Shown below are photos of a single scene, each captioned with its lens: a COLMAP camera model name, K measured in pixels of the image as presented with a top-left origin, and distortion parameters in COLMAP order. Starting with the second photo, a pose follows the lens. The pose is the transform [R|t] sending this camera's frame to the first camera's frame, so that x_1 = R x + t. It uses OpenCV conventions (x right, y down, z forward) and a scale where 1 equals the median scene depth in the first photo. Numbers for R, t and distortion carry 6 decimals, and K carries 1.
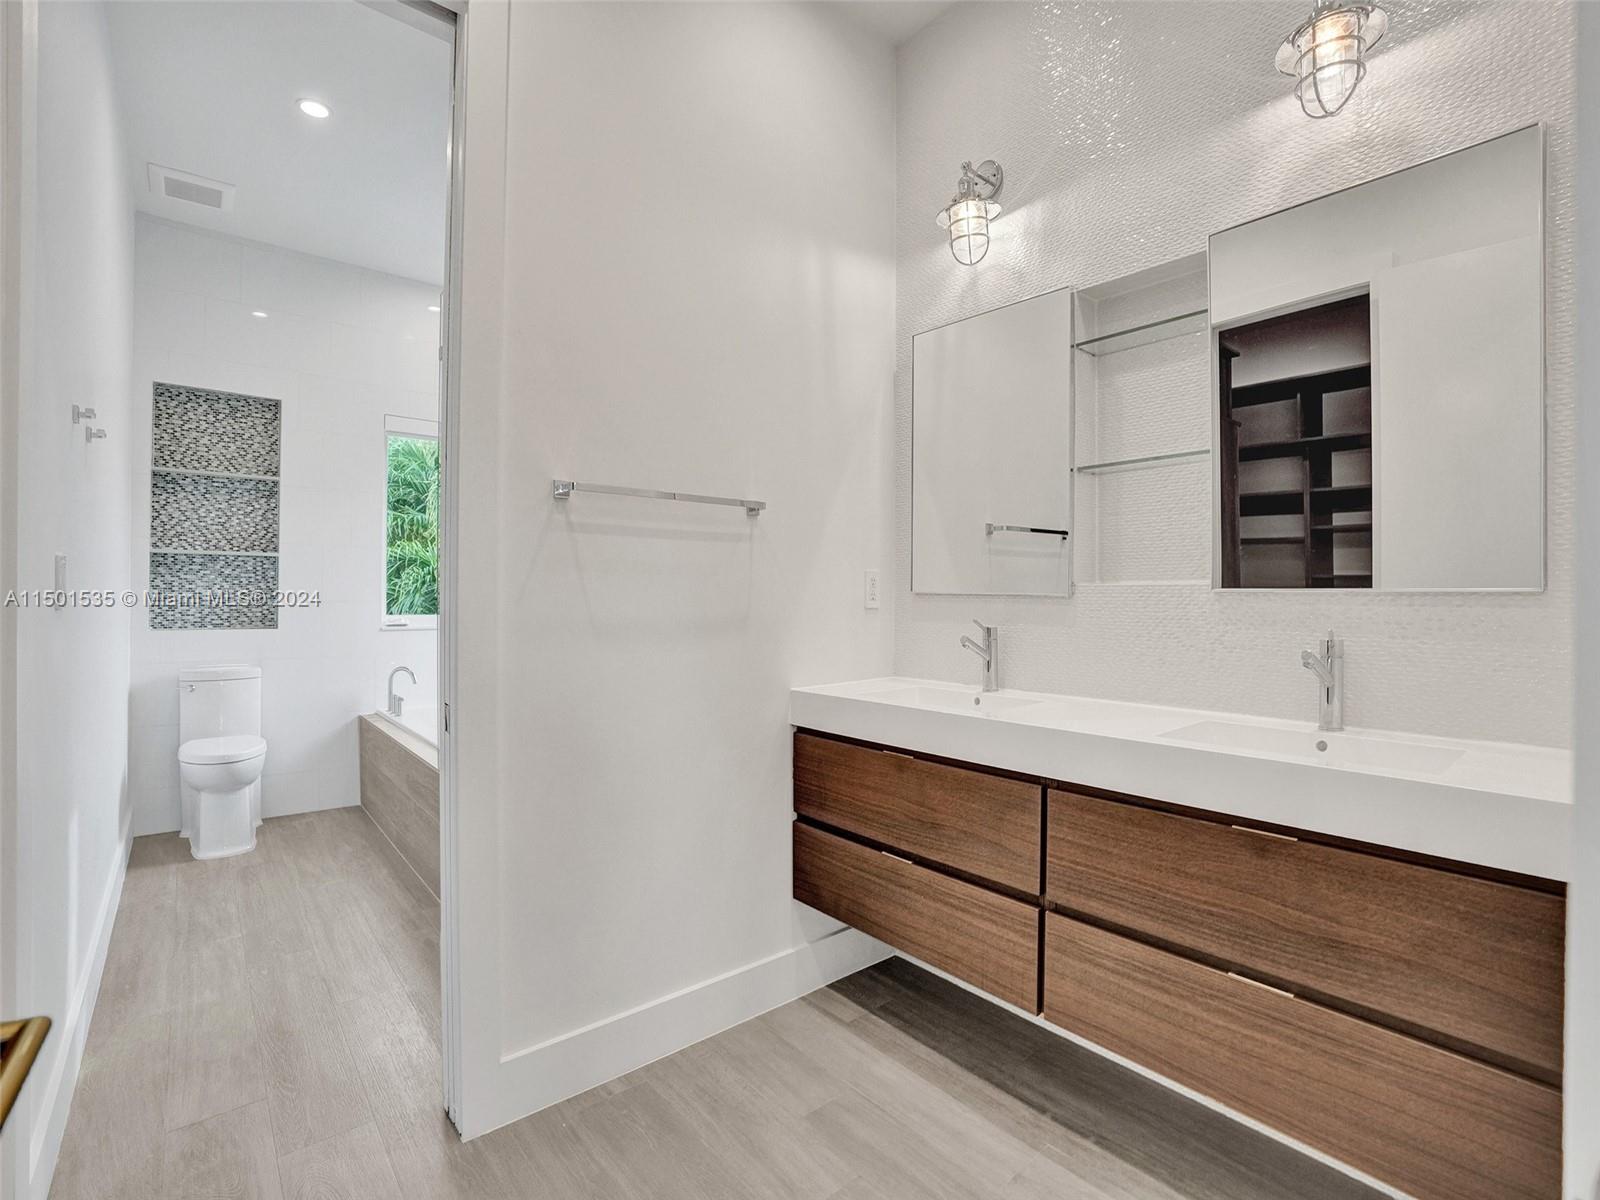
lens RADIAL K [[734.9, 0, 812.9], [0, 734.9, 595.0], [0, 0, 1]] dist [-0.067420, 0.023130]
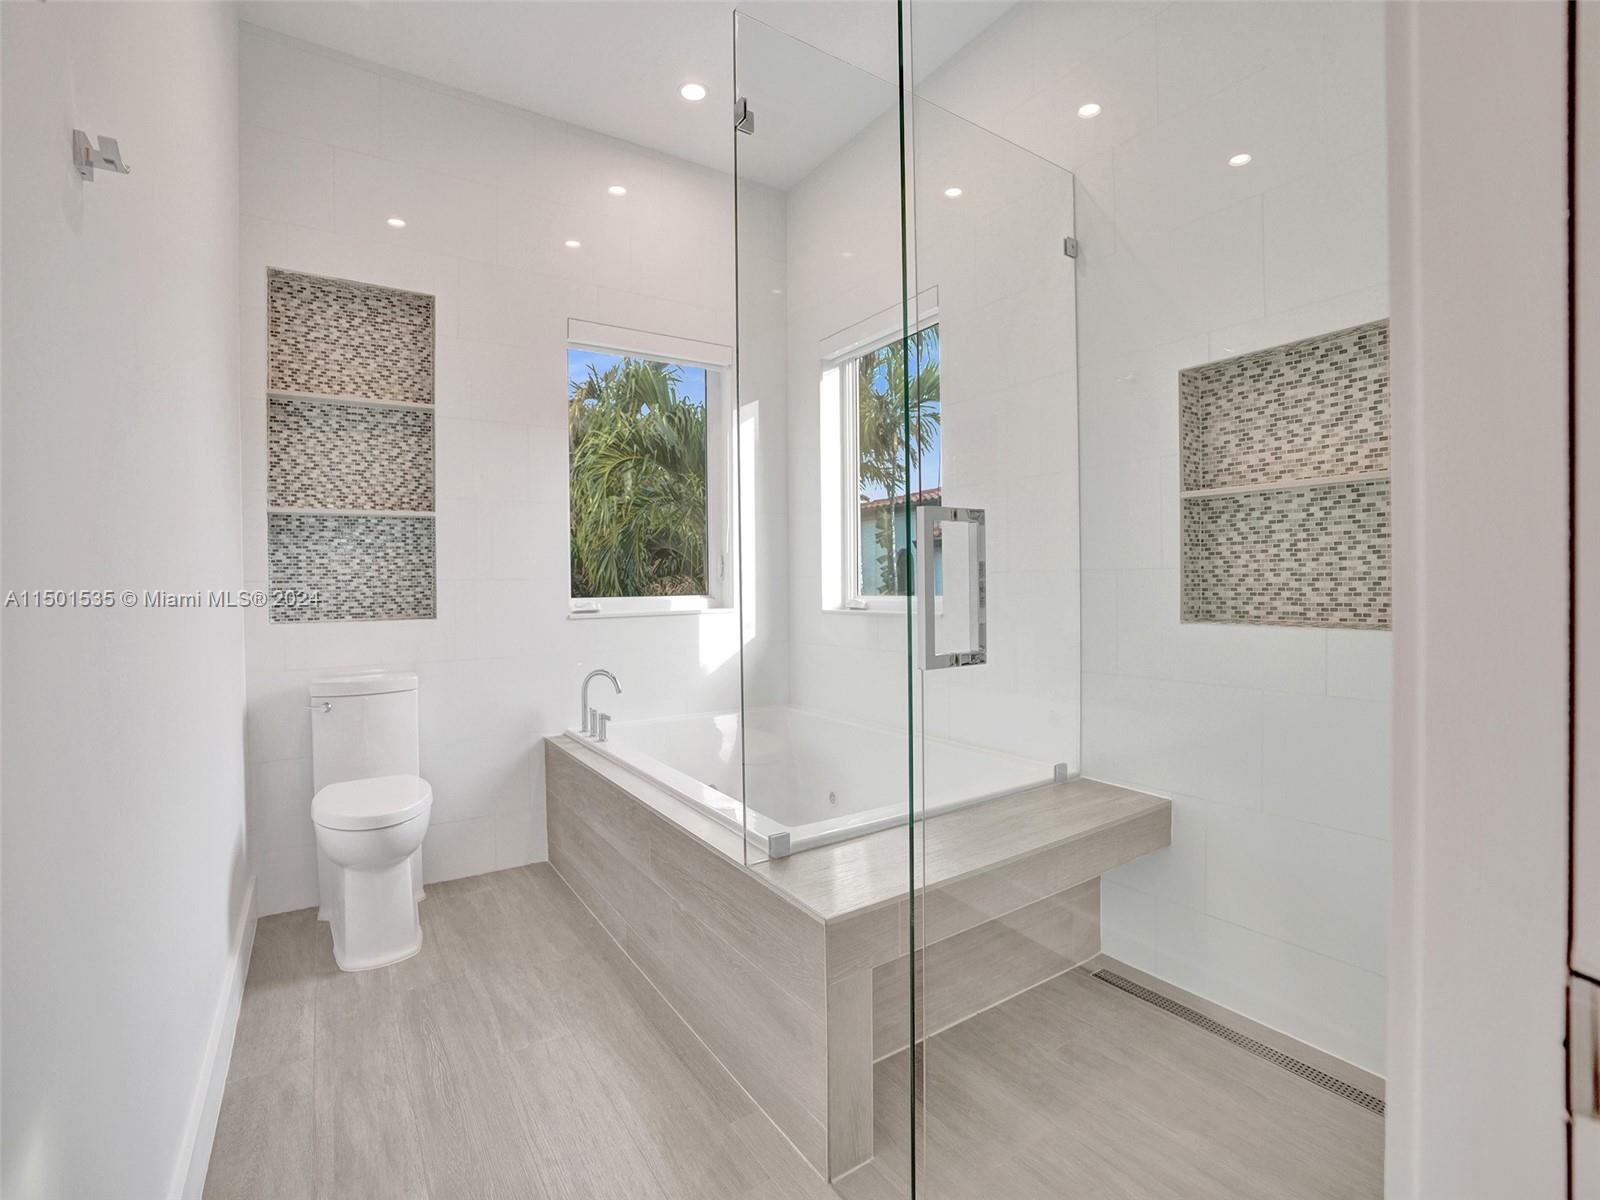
lens RADIAL K [[734.9, 0, 812.9], [0, 734.9, 595.0], [0, 0, 1]] dist [-0.067420, 0.023130]
pose [[0.992132, -0.015673, -0.124211, -0.300477], [0.017505, 0.999753, 0.013670, 0.020815], [0.123966, -0.015737, 0.992162, 0.345337]]
